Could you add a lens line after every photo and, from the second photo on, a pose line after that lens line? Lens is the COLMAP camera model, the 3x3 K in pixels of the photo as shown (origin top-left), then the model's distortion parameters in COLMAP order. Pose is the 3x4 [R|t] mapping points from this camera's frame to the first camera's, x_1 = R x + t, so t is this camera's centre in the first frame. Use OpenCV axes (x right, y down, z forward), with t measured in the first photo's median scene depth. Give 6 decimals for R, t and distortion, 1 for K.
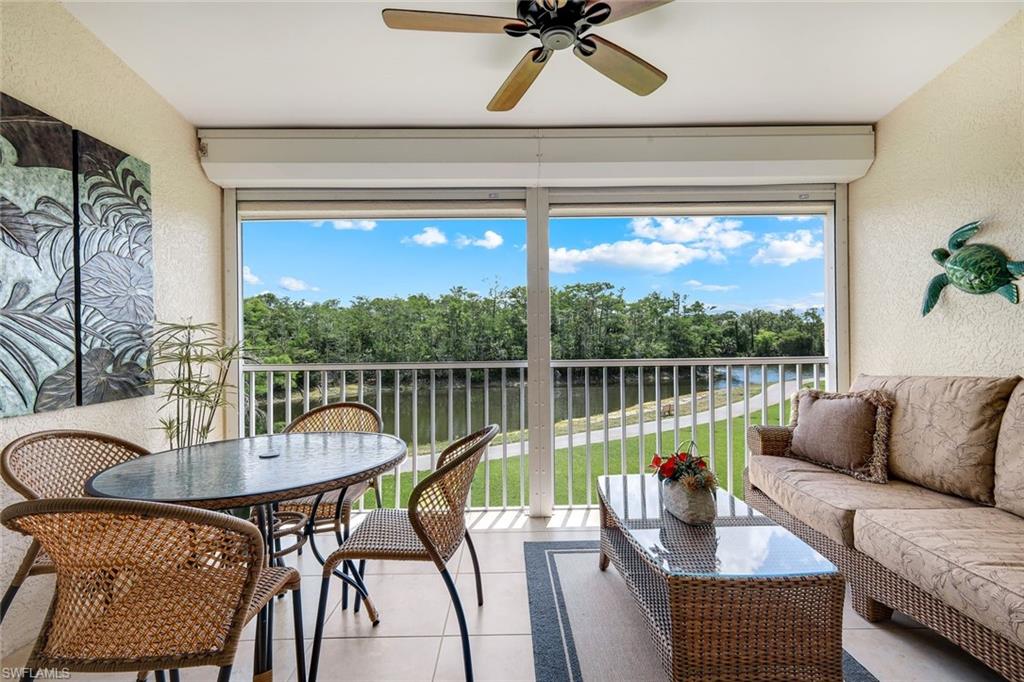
lens RADIAL K [[446.0, 0, 512.0], [0, 446.0, 341.0], [0, 0, 1]] dist [0.002455, 0.000415]
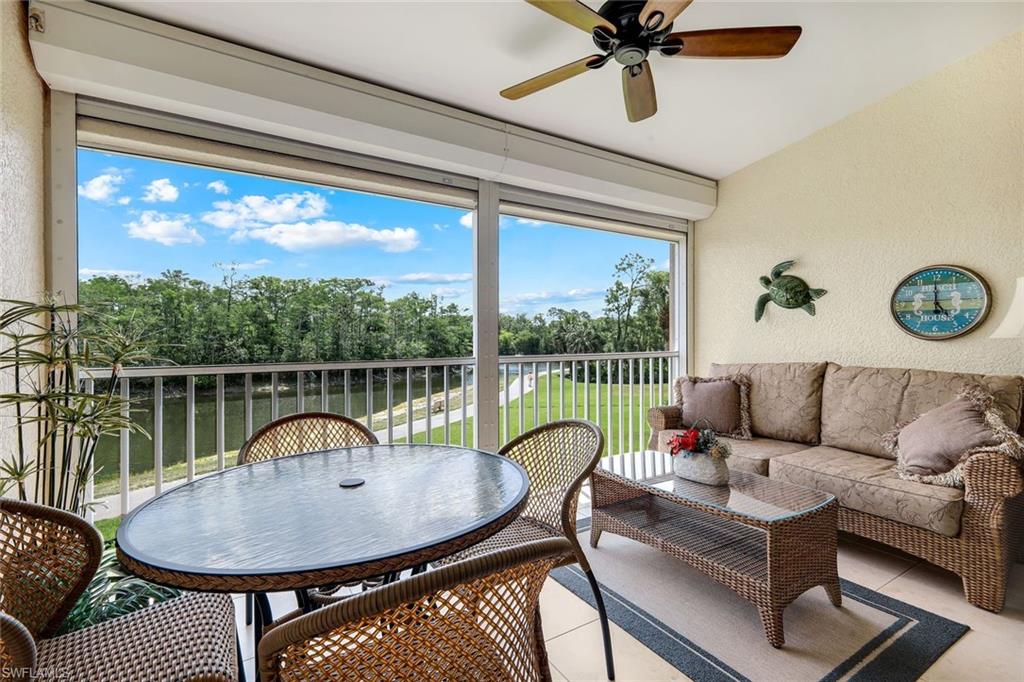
lens RADIAL K [[448.3, 0, 509.4], [0, 448.3, 340.7], [0, 0, 1]] dist [0.004321, 0.000192]
pose [[0.860456, 0.004729, 0.509502, -0.399033], [-0.005584, 0.999984, 0.000149, 0.007127], [-0.509493, -0.002973, 0.860469, 0.123955]]
